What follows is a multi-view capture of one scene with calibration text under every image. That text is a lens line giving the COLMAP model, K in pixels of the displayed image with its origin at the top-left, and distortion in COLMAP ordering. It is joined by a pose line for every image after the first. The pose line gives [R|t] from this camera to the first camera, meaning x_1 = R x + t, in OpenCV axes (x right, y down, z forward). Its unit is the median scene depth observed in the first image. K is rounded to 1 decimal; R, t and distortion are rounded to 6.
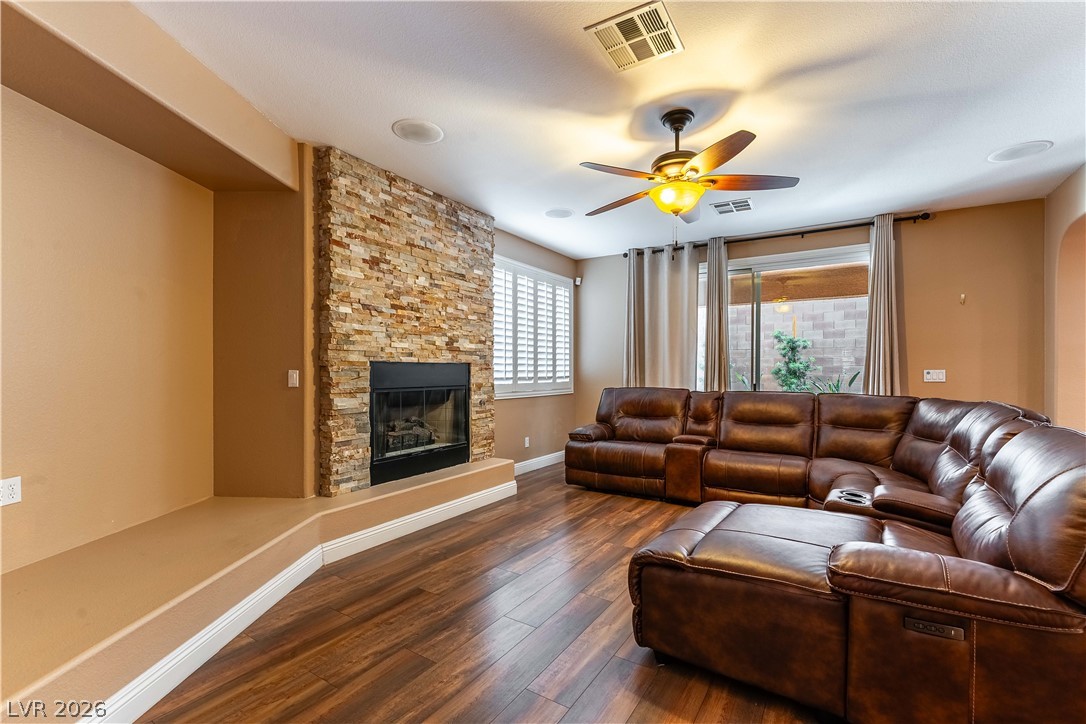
lens RADIAL K [[473.5, 0, 544.7], [0, 473.5, 370.8], [0, 0, 1]] dist [0.010806, 0.000689]
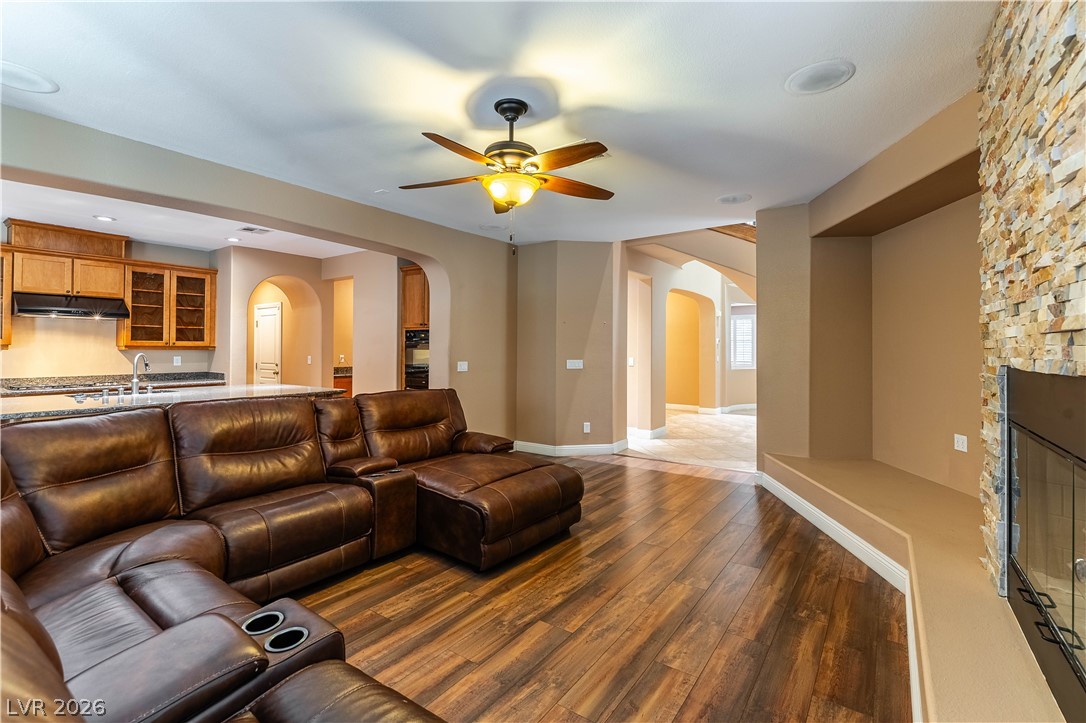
lens RADIAL K [[473.5, 0, 535.5], [0, 473.5, 345.4], [0, 0, 1]] dist [0.010806, 0.000689]
pose [[-0.996637, -0.006291, 0.081704, 0.148385], [-0.007124, 0.999925, -0.009913, -0.044155], [-0.081636, -0.010462, -0.996607, 1.901253]]
